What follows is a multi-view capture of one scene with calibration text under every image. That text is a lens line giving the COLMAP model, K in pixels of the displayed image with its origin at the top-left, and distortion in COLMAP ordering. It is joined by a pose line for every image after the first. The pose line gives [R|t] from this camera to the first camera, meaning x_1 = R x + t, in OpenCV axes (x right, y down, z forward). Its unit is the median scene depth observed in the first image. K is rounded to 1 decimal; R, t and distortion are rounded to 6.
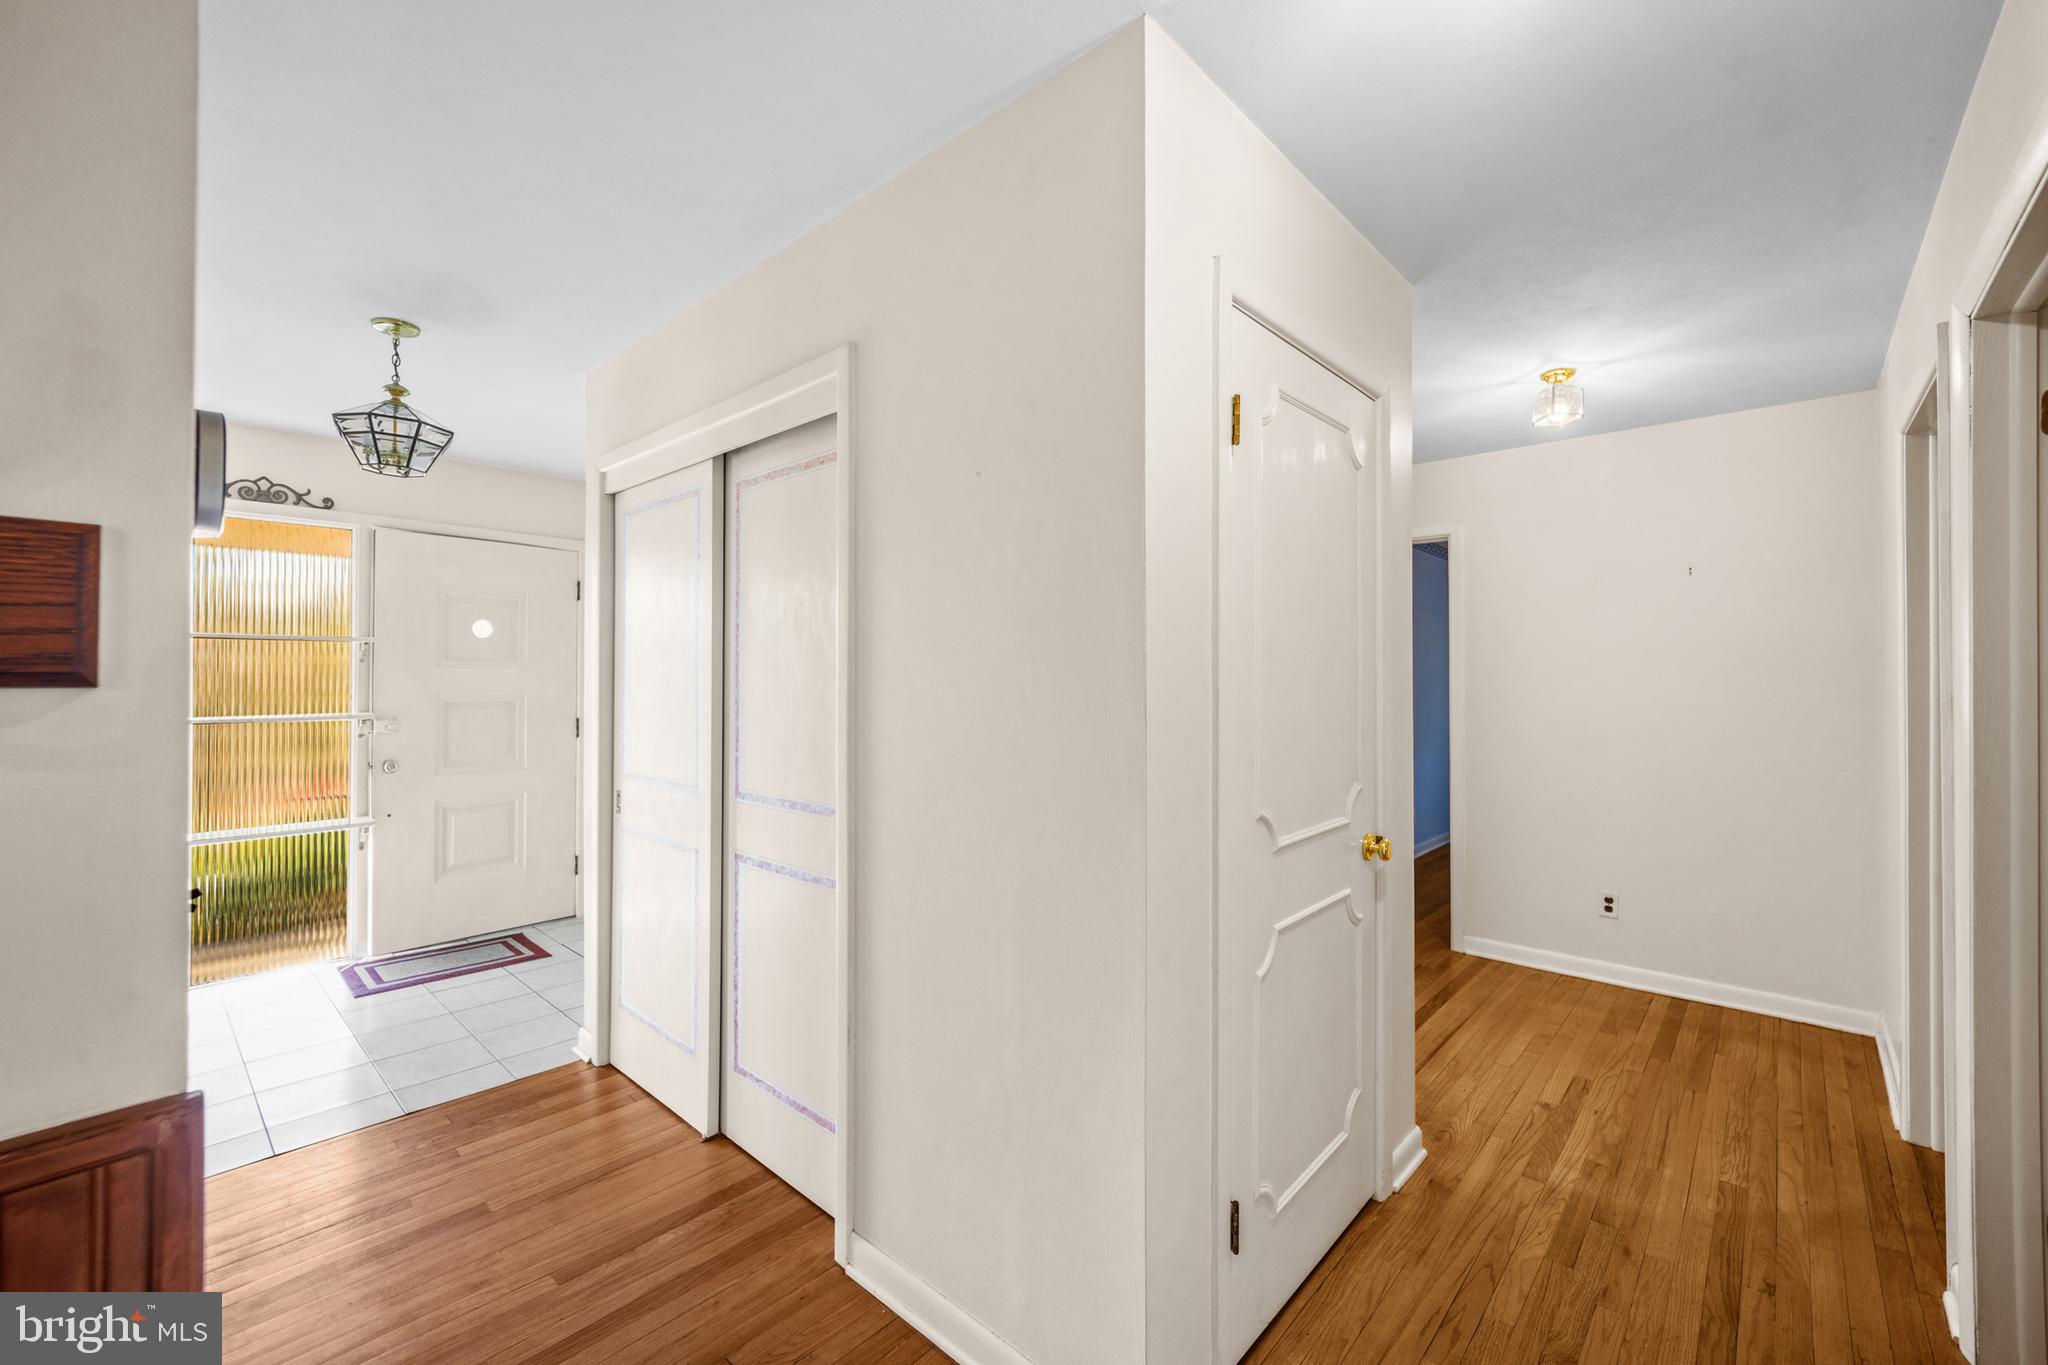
lens RADIAL K [[841.8, 0, 1019.4], [0, 841.8, 672.8], [0, 0, 1]] dist [-0.002114, -0.000371]
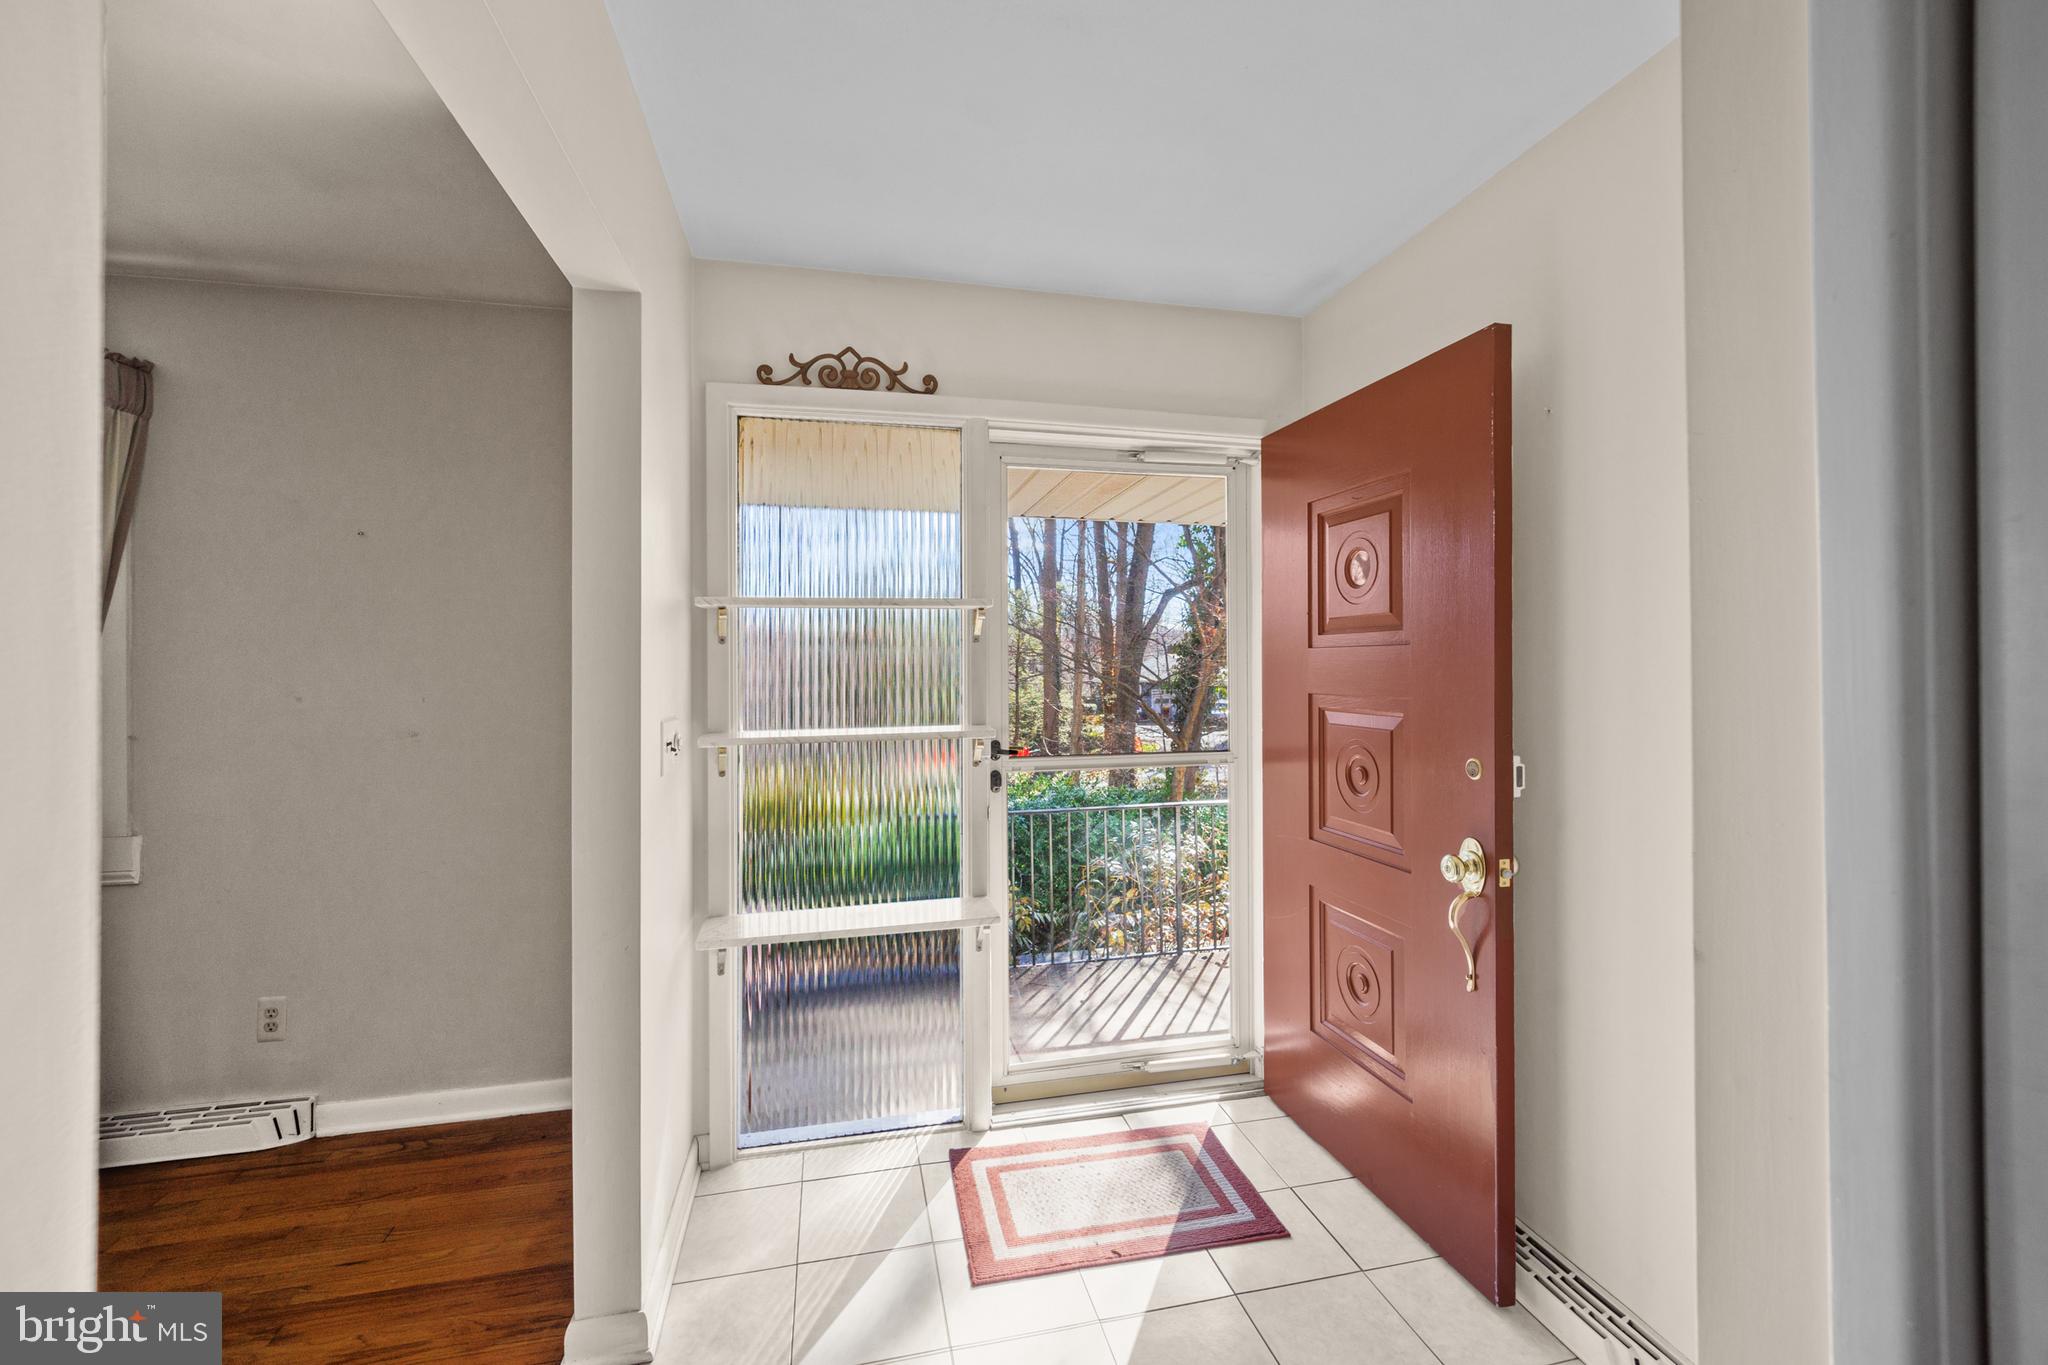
lens RADIAL K [[841.8, 0, 1023.9], [0, 841.8, 687.4], [0, 0, 1]] dist [-0.002114, -0.000371]
pose [[0.826130, -0.008932, -0.563409, -0.434621], [0.007802, 0.999960, -0.004412, 0.022947], [0.563426, -0.000751, 0.826166, 0.546712]]
